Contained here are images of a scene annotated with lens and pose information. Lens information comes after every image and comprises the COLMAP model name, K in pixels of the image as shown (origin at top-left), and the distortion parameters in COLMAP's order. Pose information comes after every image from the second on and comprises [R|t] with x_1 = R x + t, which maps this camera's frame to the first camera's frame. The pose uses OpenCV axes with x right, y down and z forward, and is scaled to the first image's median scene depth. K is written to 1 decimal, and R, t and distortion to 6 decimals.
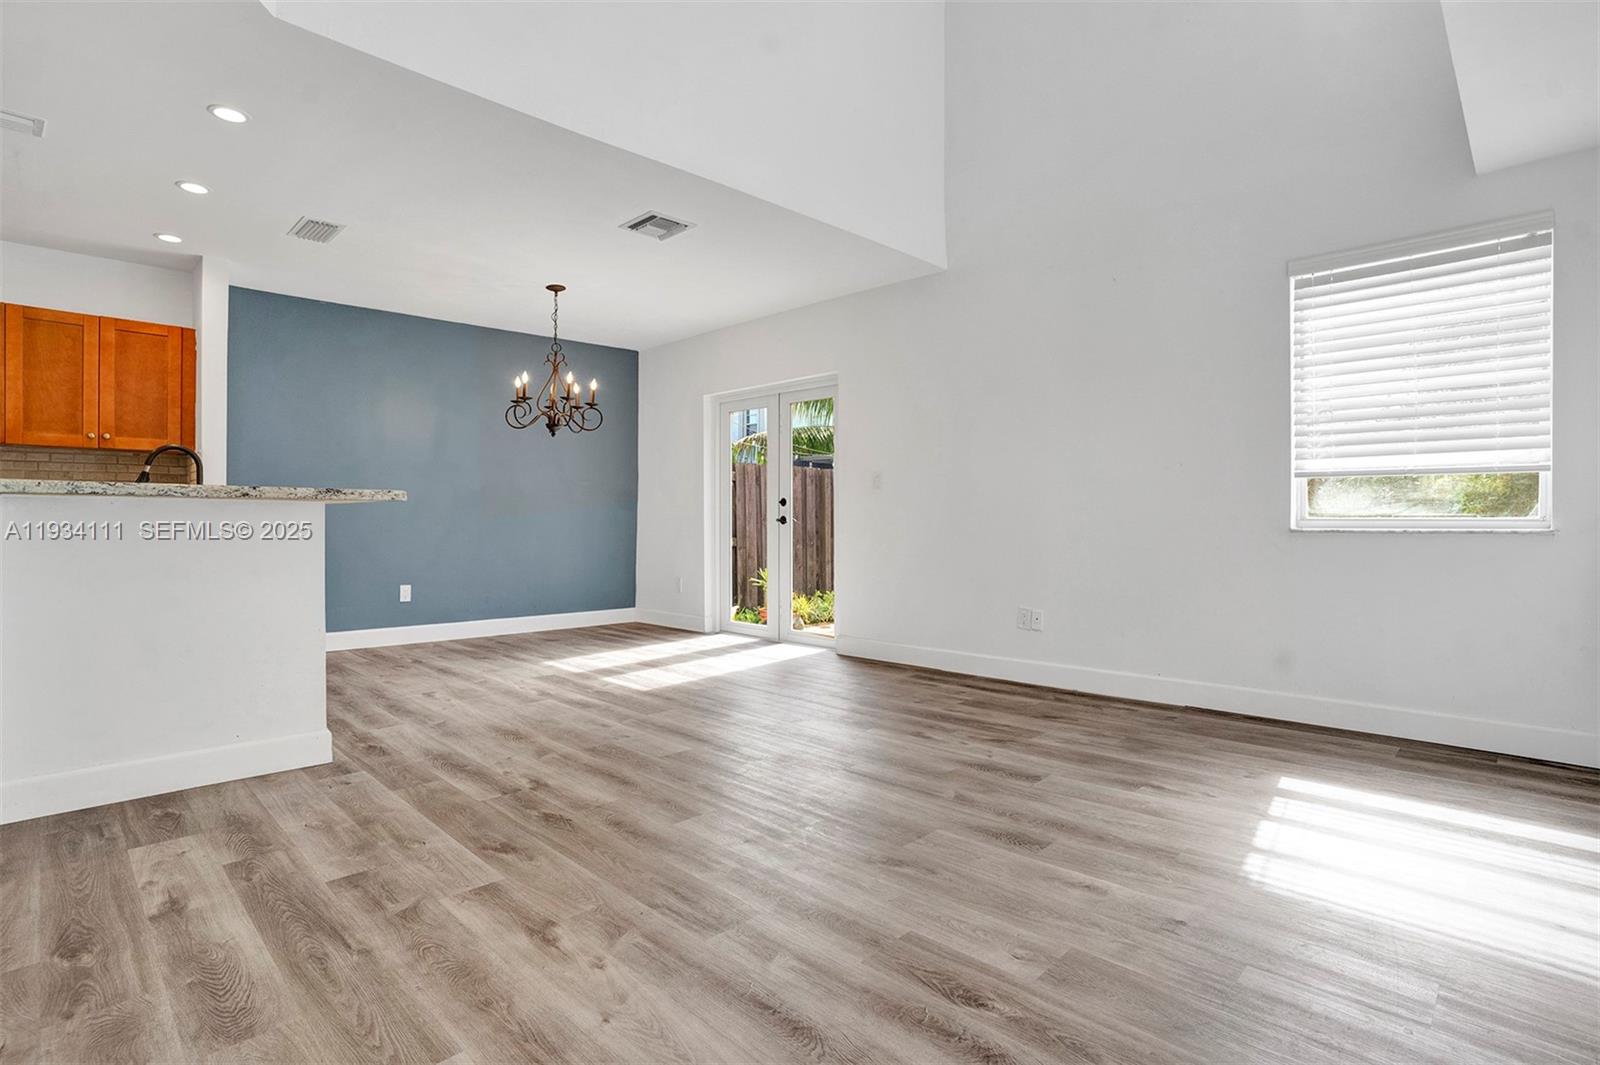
lens RADIAL K [[783.2, 0, 780.0], [0, 783.2, 519.0], [0, 0, 1]] dist [-0.073748, 0.033132]
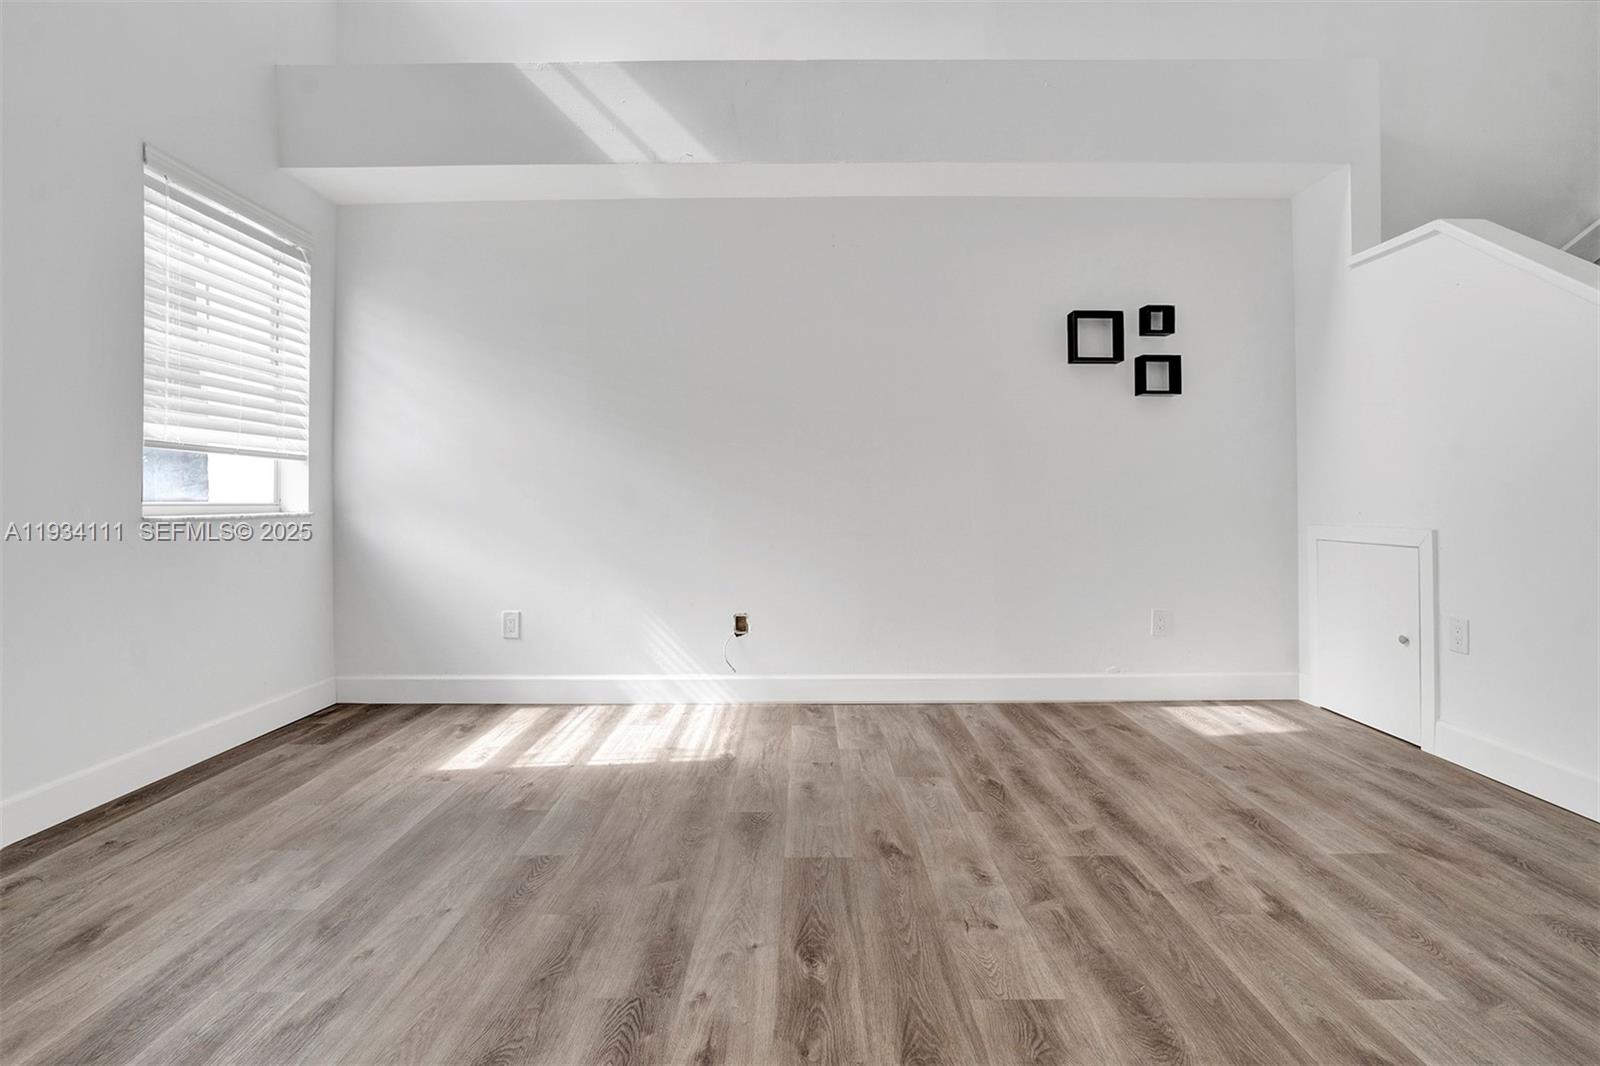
lens RADIAL K [[790.0, 0, 808.3], [0, 790.0, 505.8], [0, 0, 1]] dist [-0.068993, 0.032273]
pose [[-0.717557, 0.000533, 0.696500, -0.322311], [0.004757, 0.999980, 0.004135, 0.003674], [-0.696484, 0.006280, -0.717545, 1.227895]]
